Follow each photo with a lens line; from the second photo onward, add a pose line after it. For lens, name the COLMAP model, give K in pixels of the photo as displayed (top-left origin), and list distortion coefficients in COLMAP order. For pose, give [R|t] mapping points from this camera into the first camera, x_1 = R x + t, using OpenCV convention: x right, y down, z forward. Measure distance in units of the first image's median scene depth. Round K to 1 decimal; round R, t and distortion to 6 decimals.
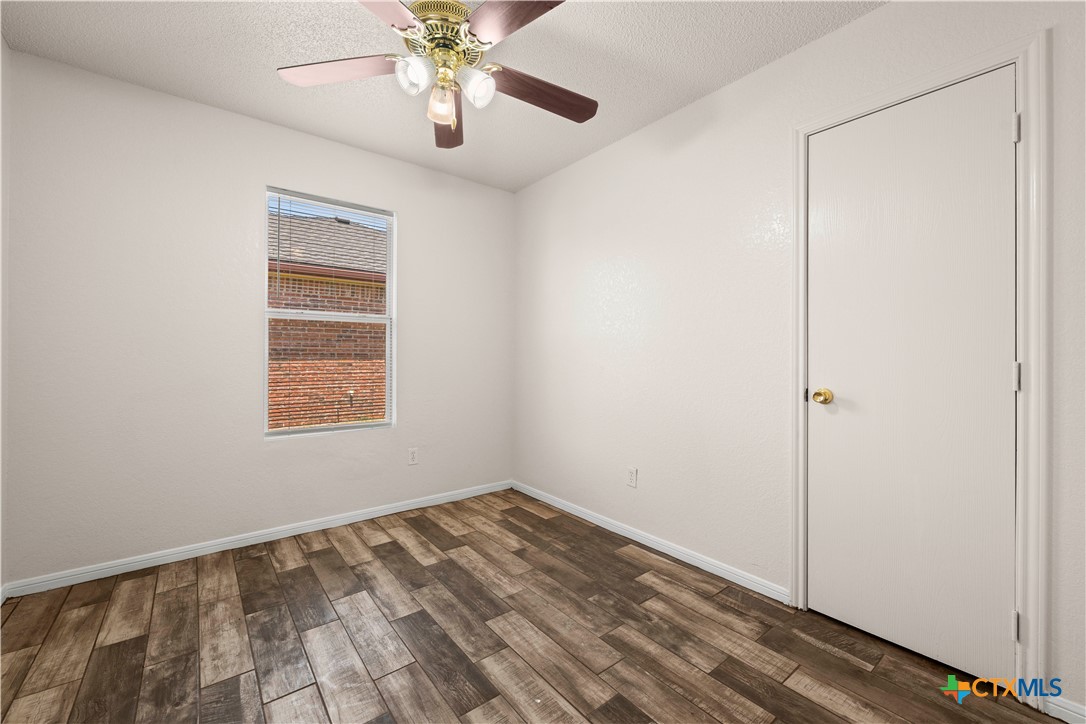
lens RADIAL K [[431.7, 0, 544.7], [0, 431.7, 354.5], [0, 0, 1]] dist [0.002726, -0.001445]
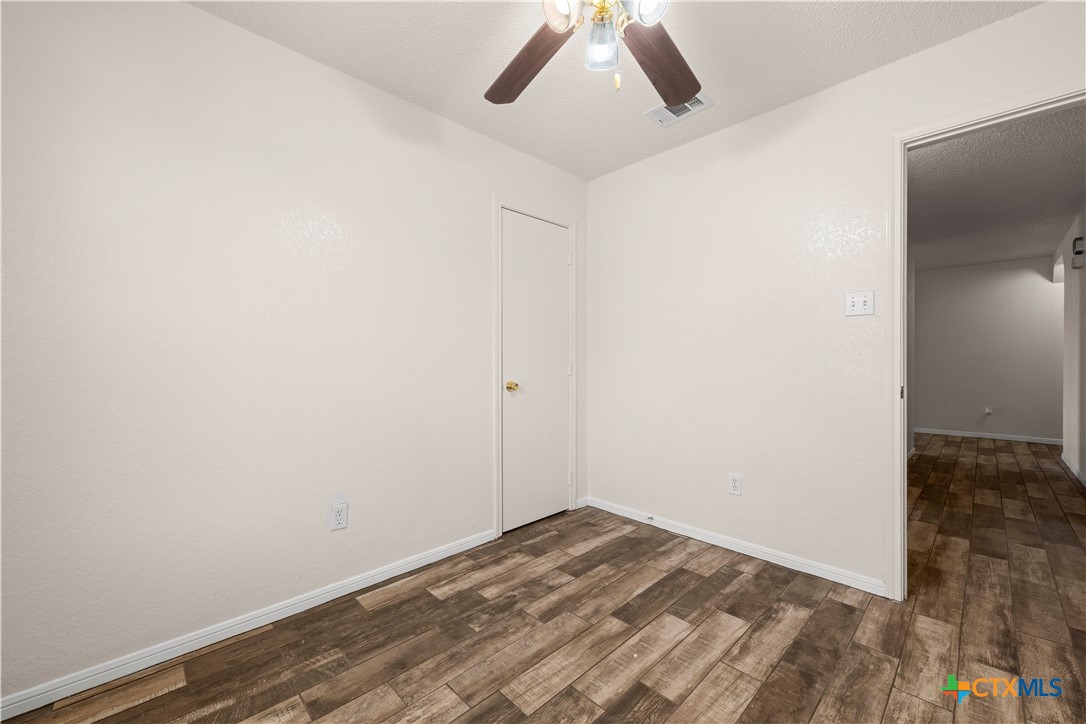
lens RADIAL K [[431.7, 0, 539.6], [0, 431.7, 364.5], [0, 0, 1]] dist [0.002726, -0.001445]
pose [[-0.089368, -0.014575, 0.995892, -0.872829], [-0.003117, 0.999892, 0.014354, -0.004291], [-0.995994, -0.001822, -0.089404, 1.037302]]
